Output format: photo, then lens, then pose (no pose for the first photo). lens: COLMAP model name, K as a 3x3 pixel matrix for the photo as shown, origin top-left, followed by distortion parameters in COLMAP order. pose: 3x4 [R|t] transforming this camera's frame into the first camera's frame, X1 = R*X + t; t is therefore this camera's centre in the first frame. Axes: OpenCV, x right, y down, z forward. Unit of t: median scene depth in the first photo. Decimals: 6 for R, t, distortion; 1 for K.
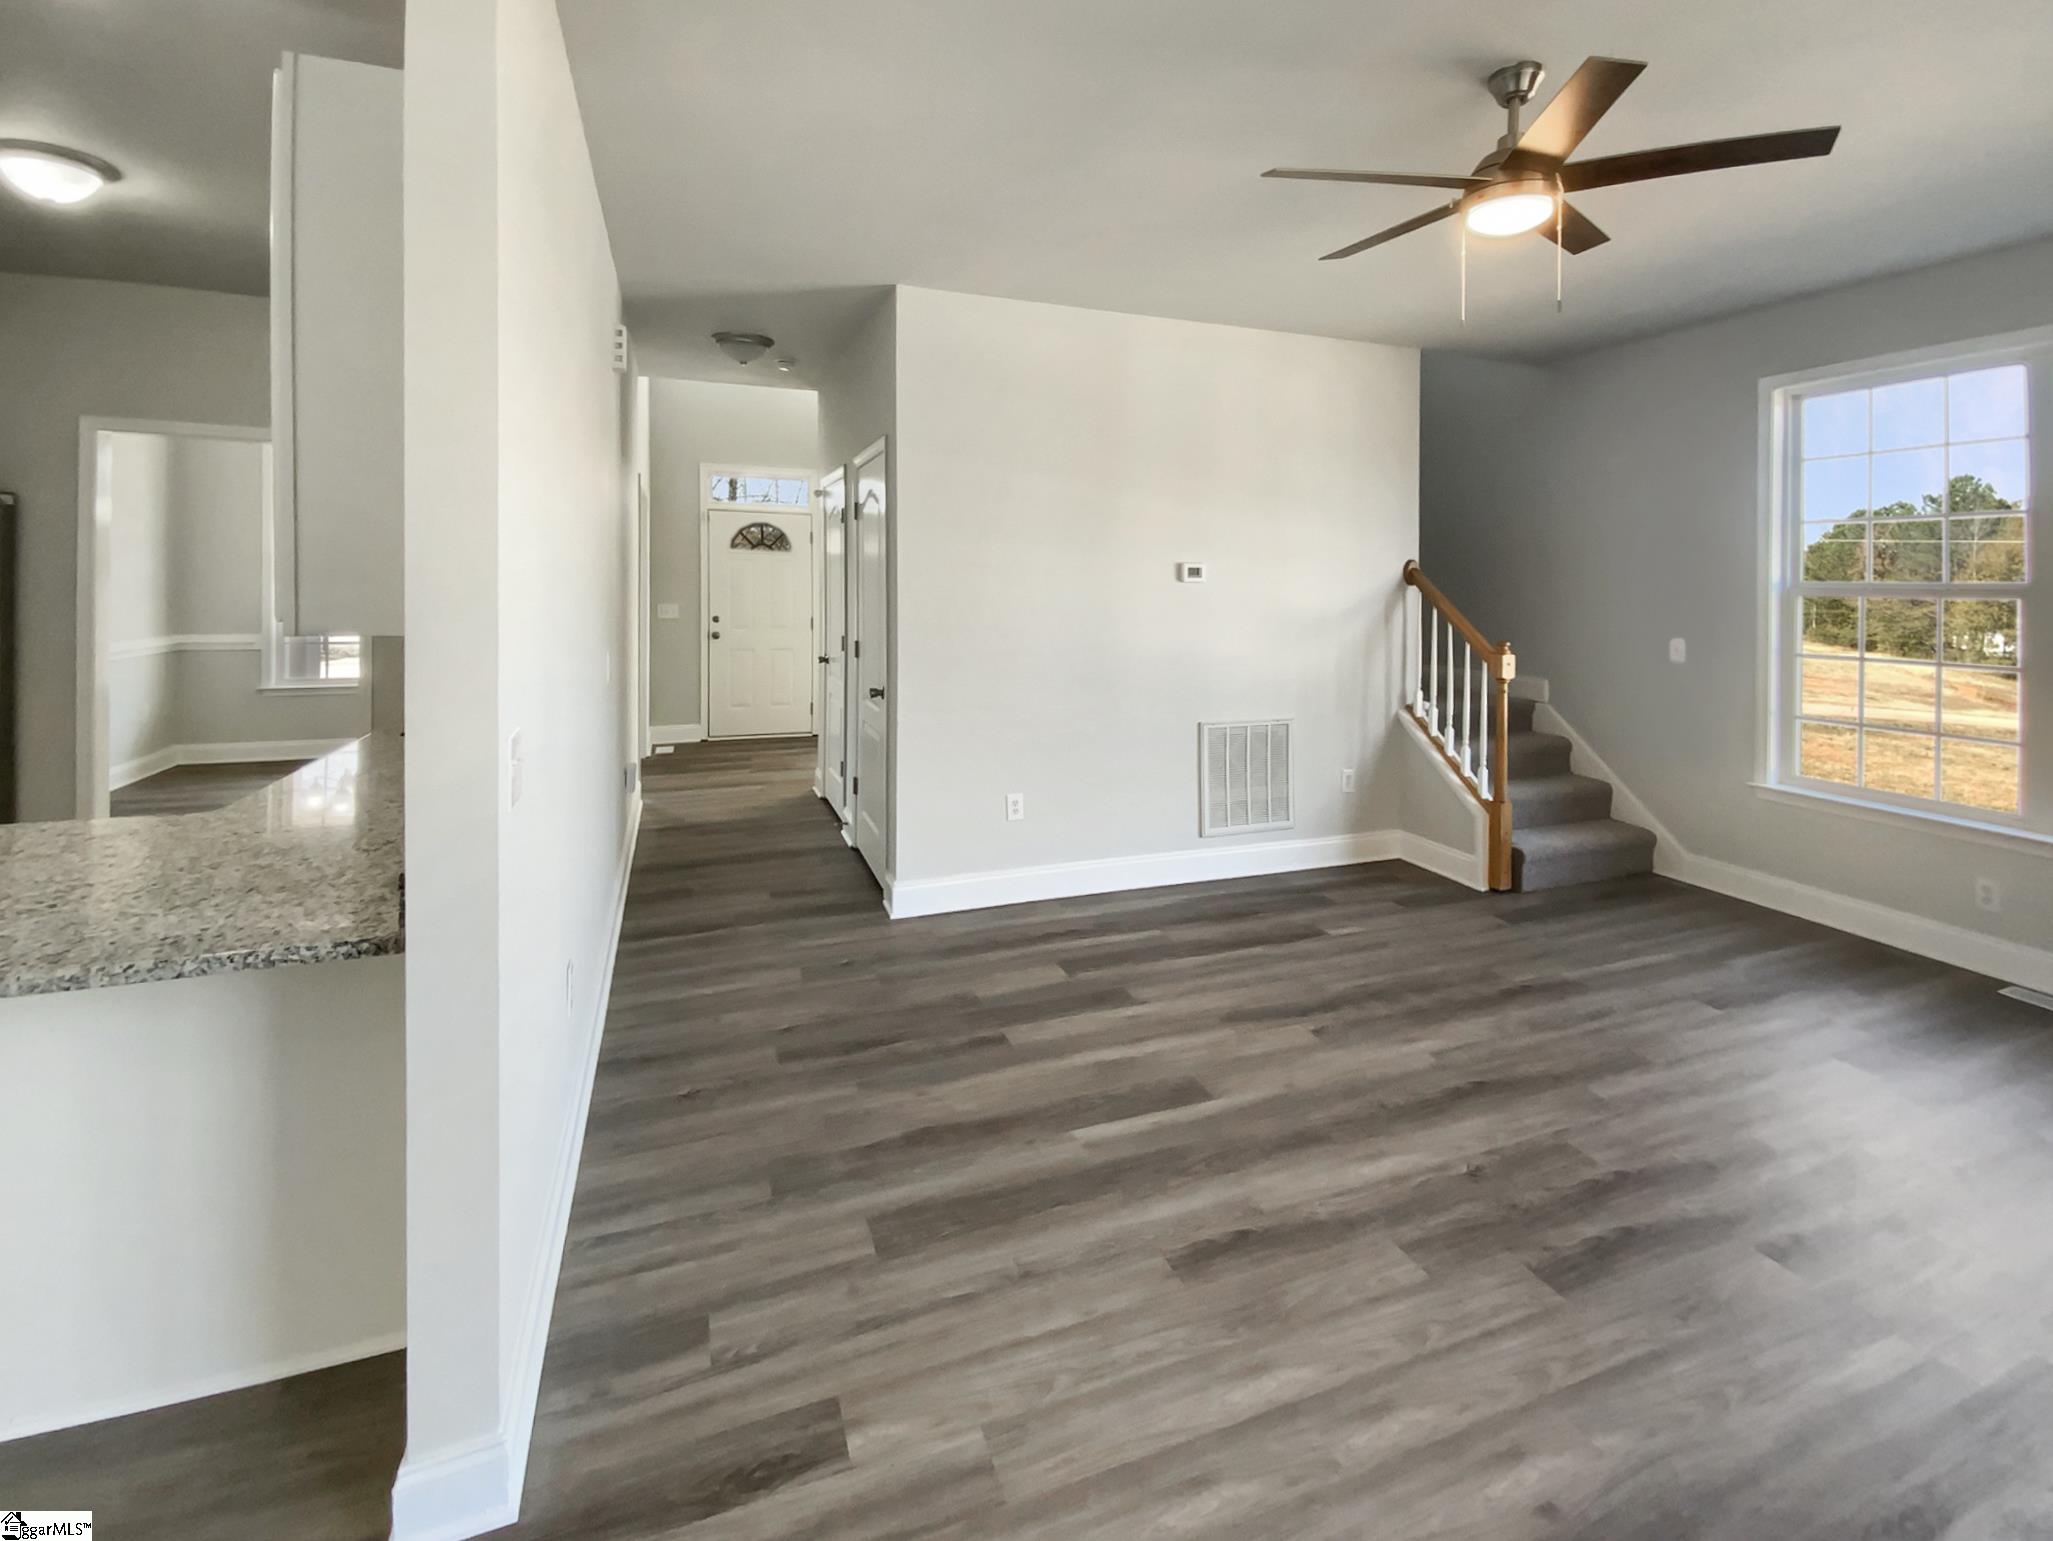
lens RADIAL K [[916.9, 0, 1025.9], [0, 916.9, 594.8], [0, 0, 1]] dist [-0.000667, -0.015375]
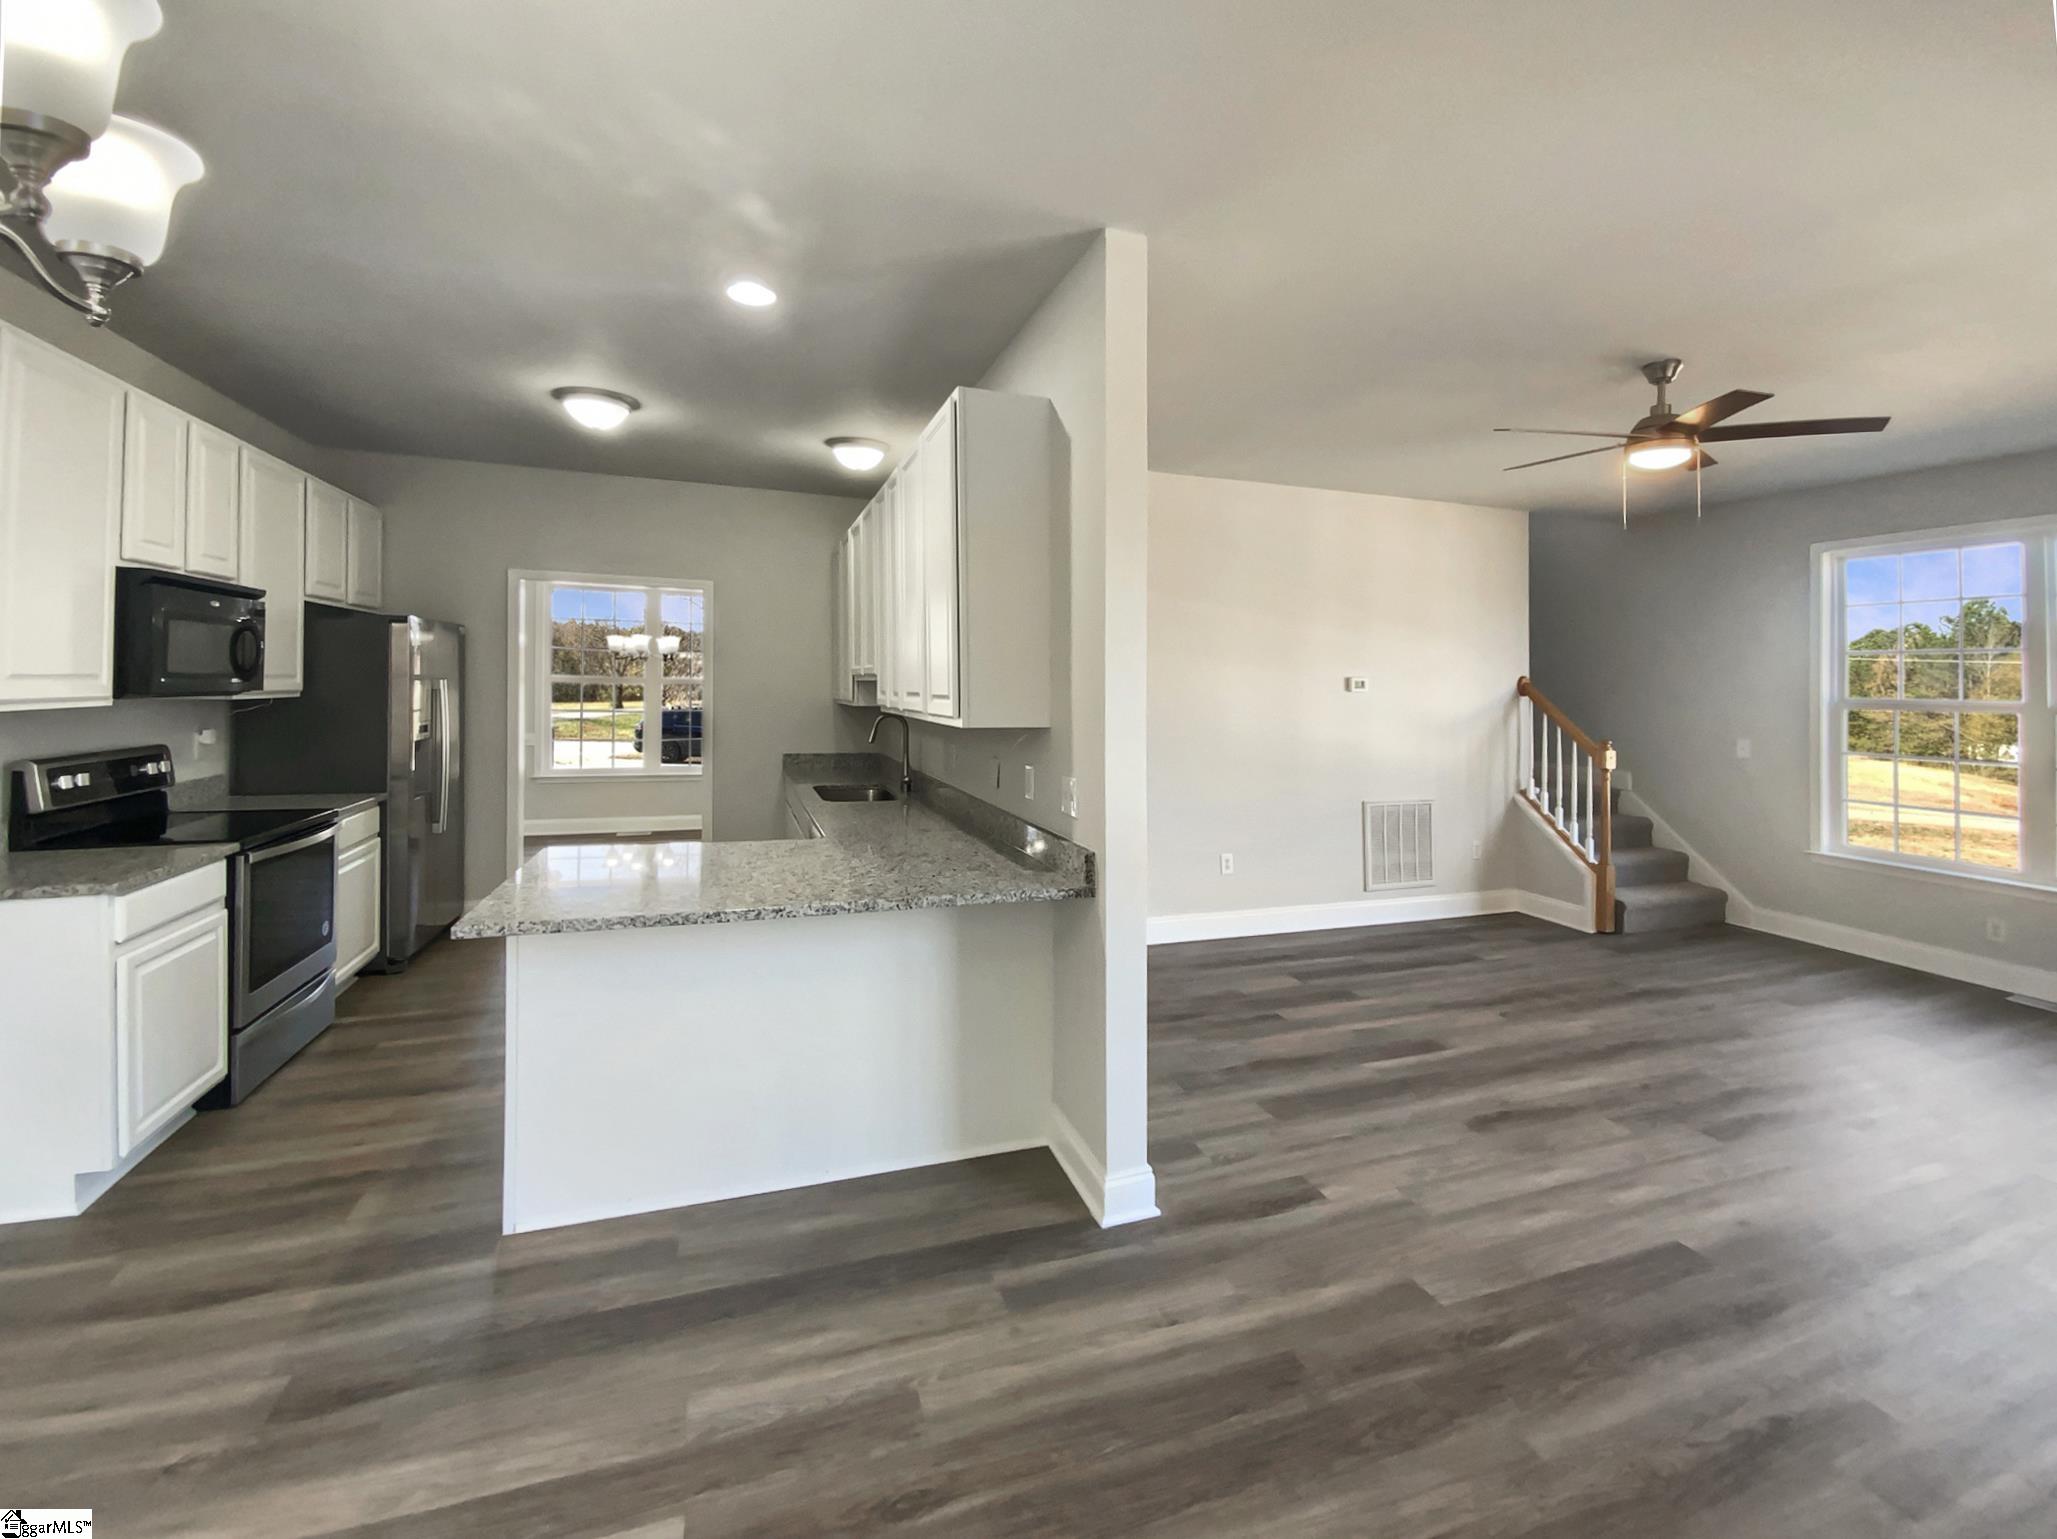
lens RADIAL K [[887.9, 0, 1023.6], [0, 887.9, 666.4], [0, 0, 1]] dist [0.000439, -0.007185]
pose [[0.999727, 0.008871, -0.021623, -0.349332], [-0.009654, 0.999291, -0.036377, -0.000246], [0.021285, 0.036576, 0.999104, -0.351200]]
